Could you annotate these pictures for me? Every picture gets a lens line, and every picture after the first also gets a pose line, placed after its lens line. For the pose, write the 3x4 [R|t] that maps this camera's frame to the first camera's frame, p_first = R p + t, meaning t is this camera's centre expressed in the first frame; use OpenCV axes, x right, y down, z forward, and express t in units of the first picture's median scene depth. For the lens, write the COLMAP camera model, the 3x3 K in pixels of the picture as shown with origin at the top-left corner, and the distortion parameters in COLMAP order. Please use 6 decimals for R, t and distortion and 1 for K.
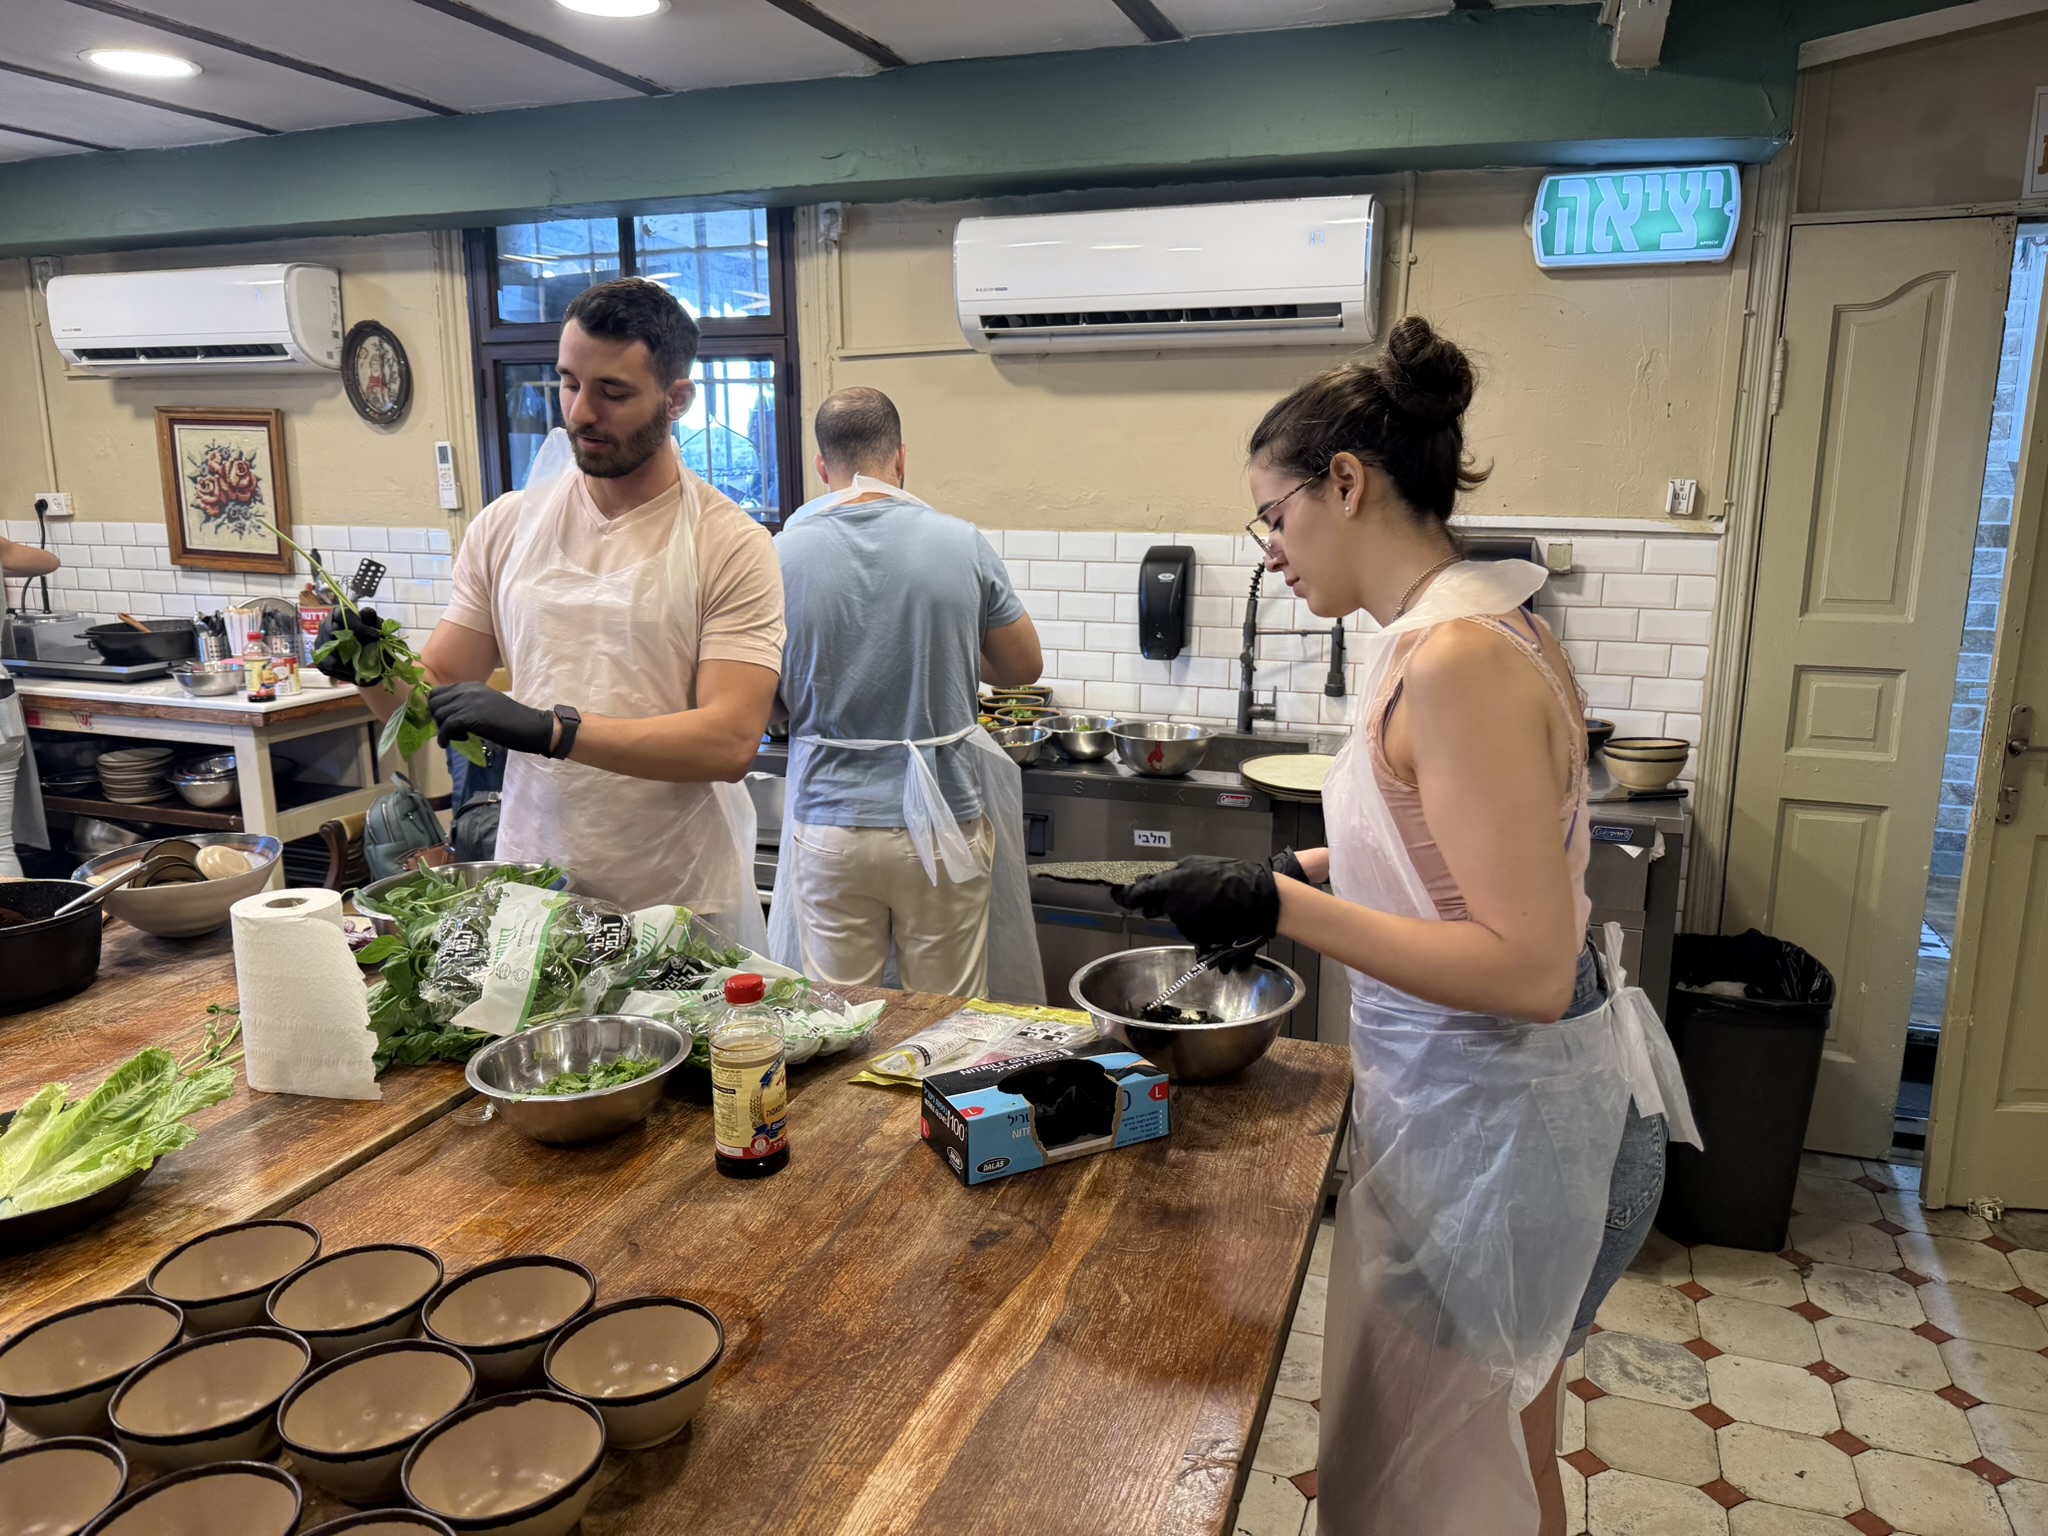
lens RADIAL K [[1444.3, 0, 1005.5], [0, 1444.3, 798.4], [0, 0, 1]] dist [0.029319, -0.042895]
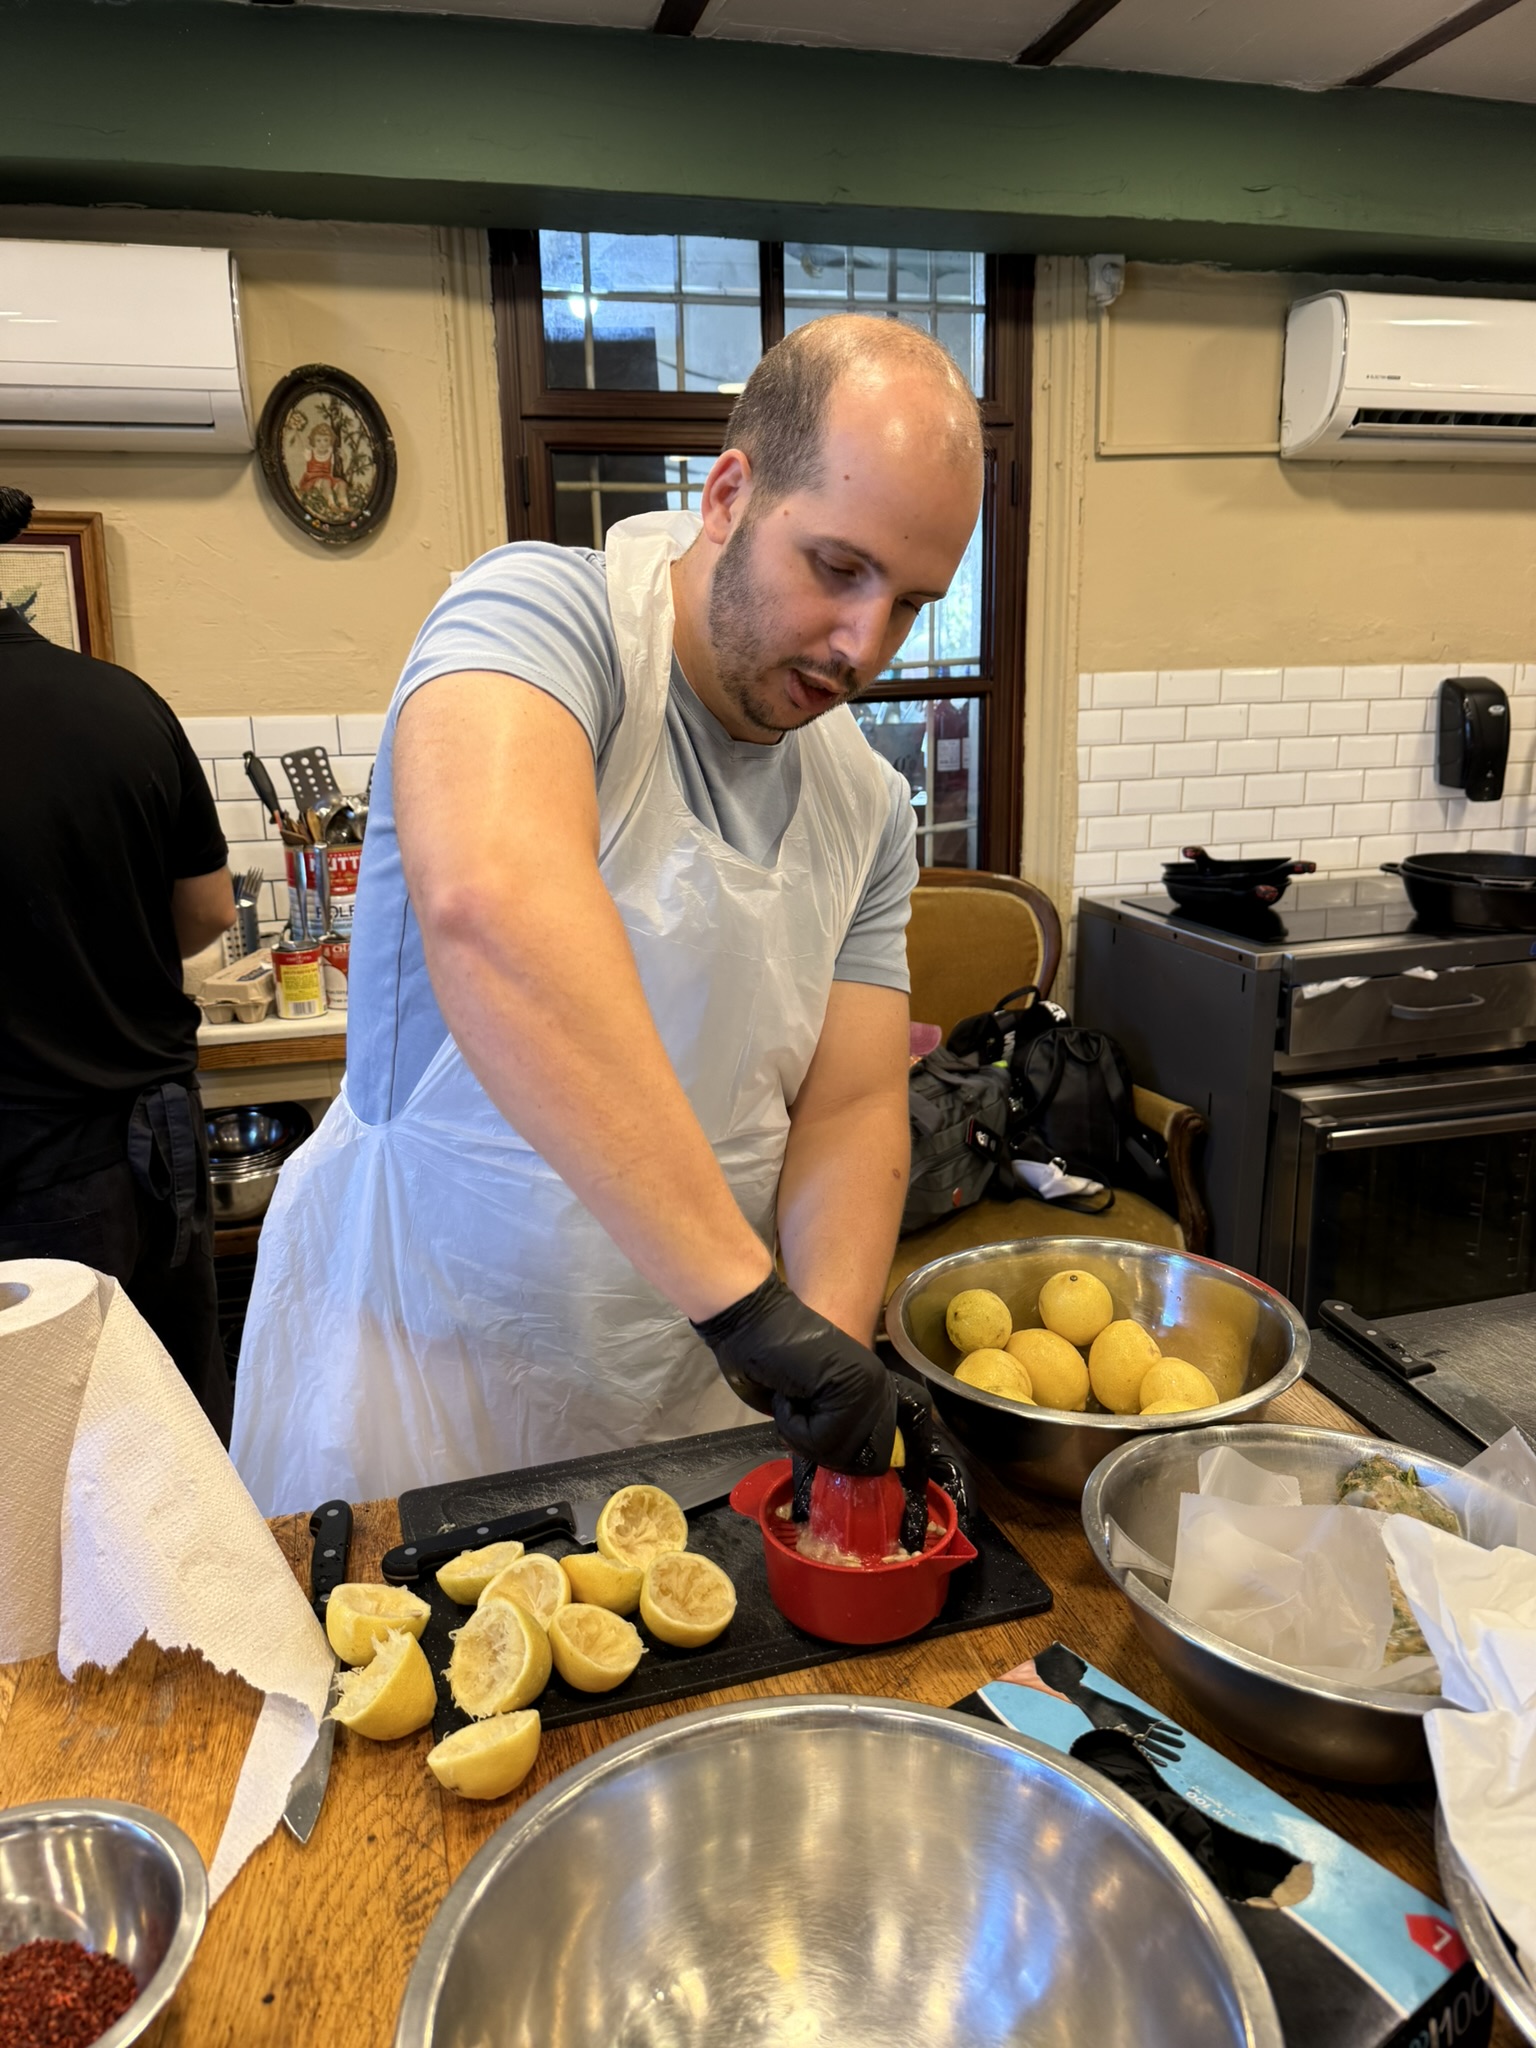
lens RADIAL K [[1444.3, 0, 766.9], [0, 1444.3, 1002.3], [0, 0, 1]] dist [0.029319, -0.042895]
pose [[0.813076, -0.154420, 0.561303, -0.705060], [0.155145, 0.986785, 0.046740, -0.074252], [-0.561104, 0.049080, 0.826289, 0.441560]]
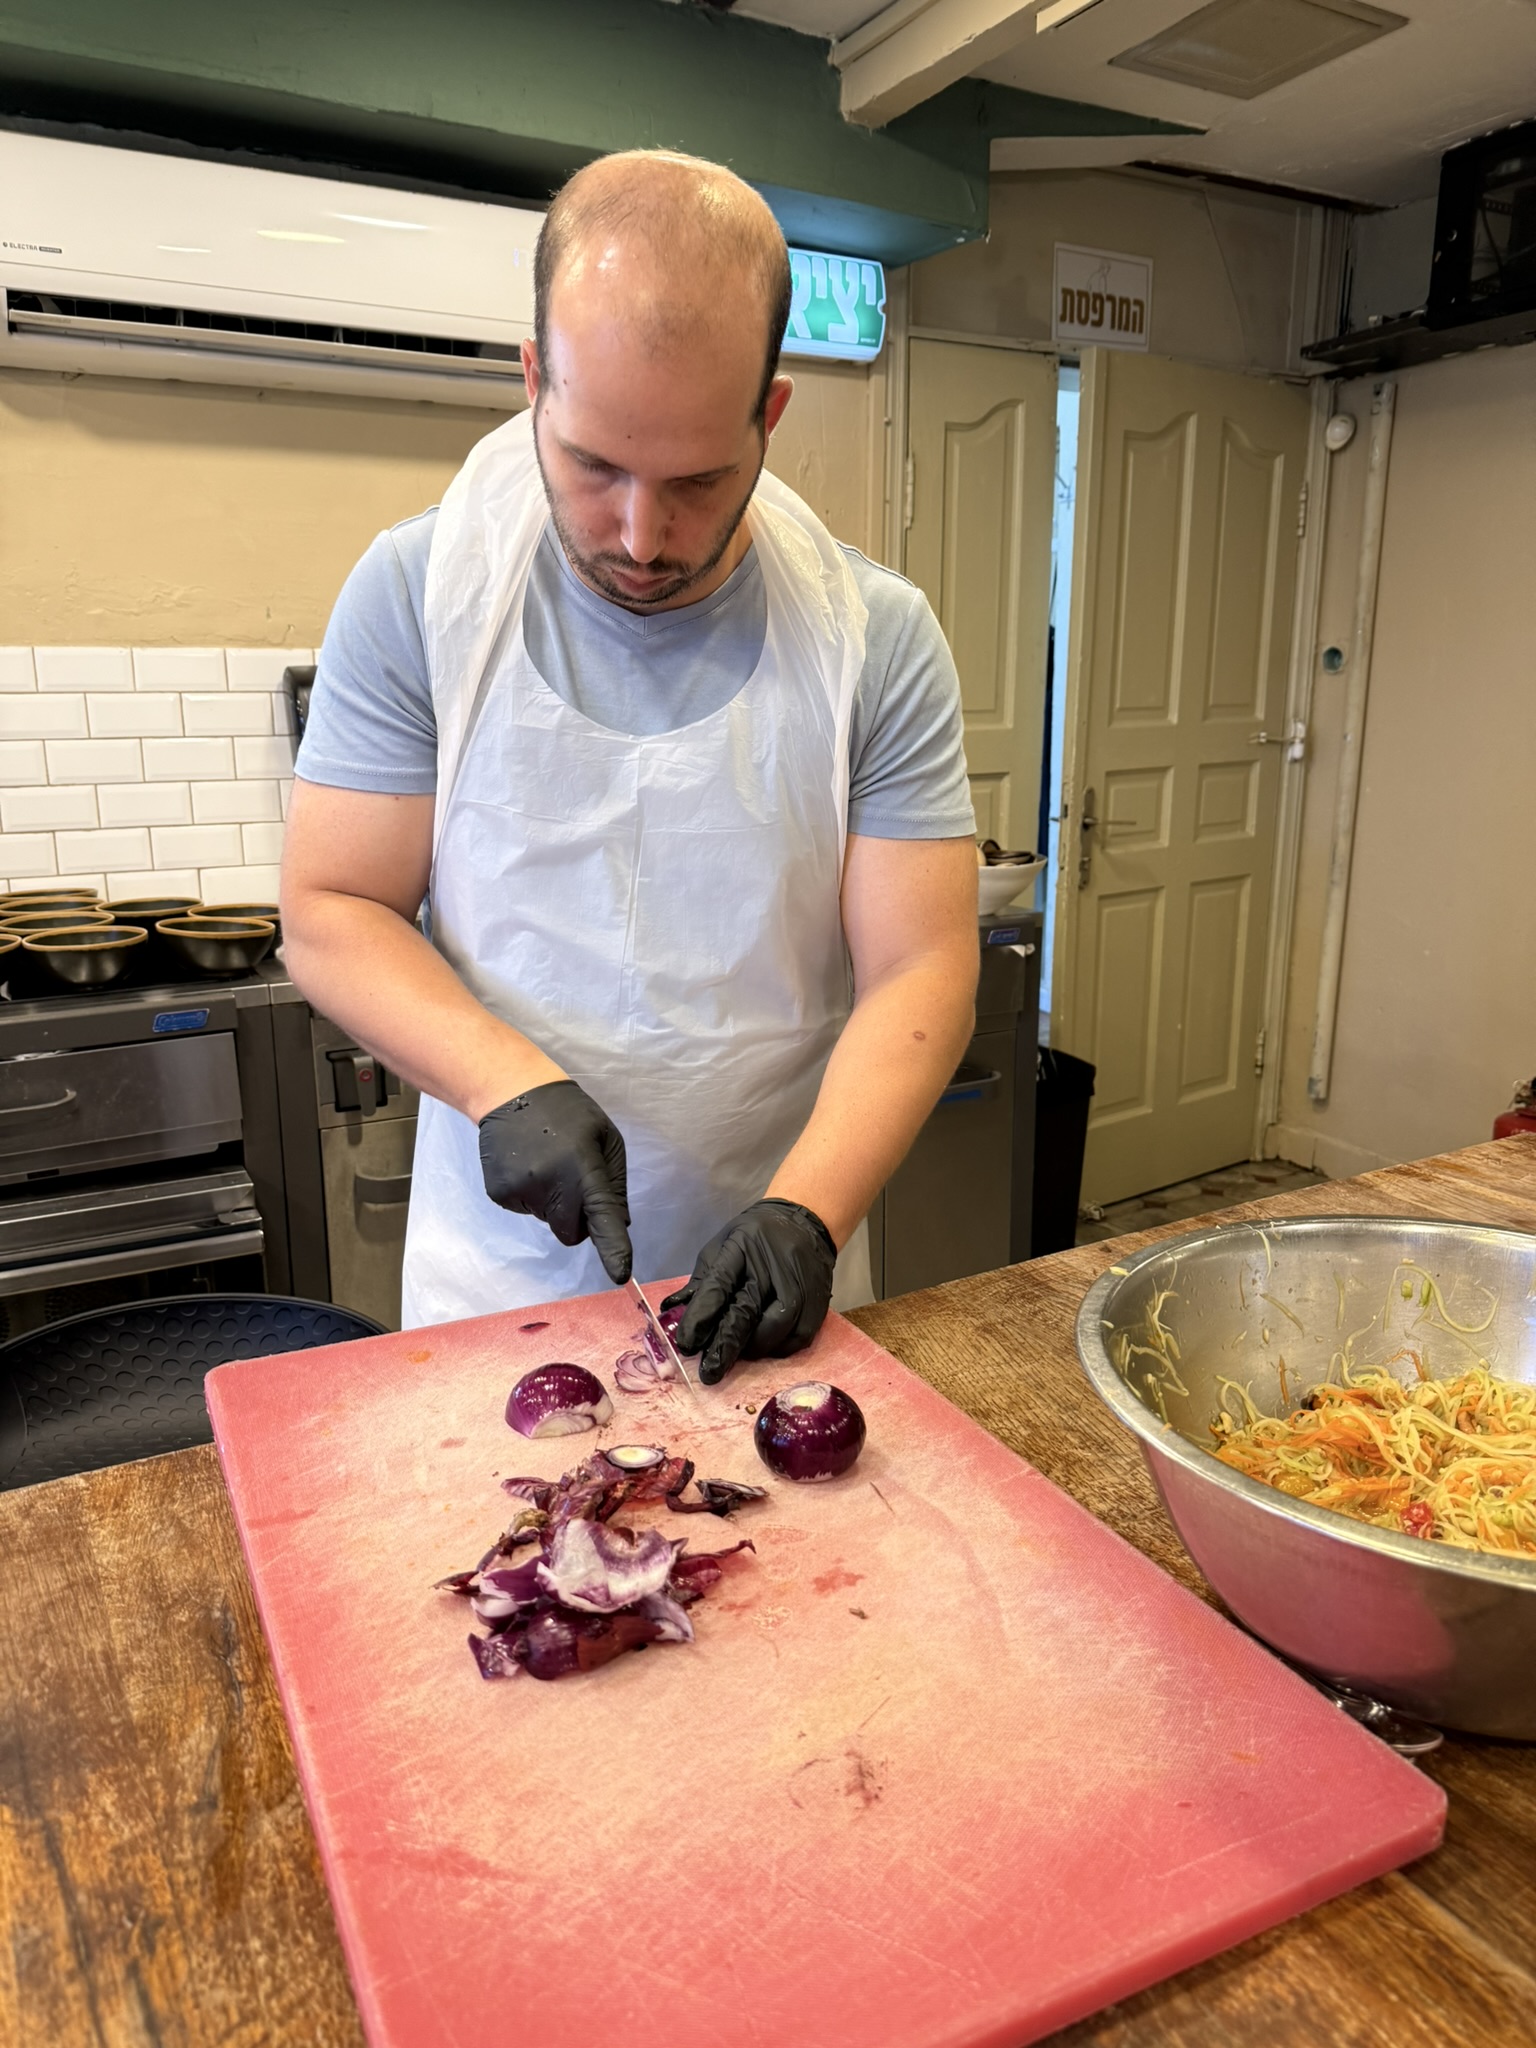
lens RADIAL K [[1460.8, 0, 794.2], [0, 1460.8, 1074.3], [0, 0, 1]] dist [-0.005133, -0.006363]
pose [[0.648494, -0.204089, 0.733351, -0.277678], [0.172255, 0.977743, 0.119779, -0.017681], [-0.741474, 0.048648, 0.669216, 0.297147]]
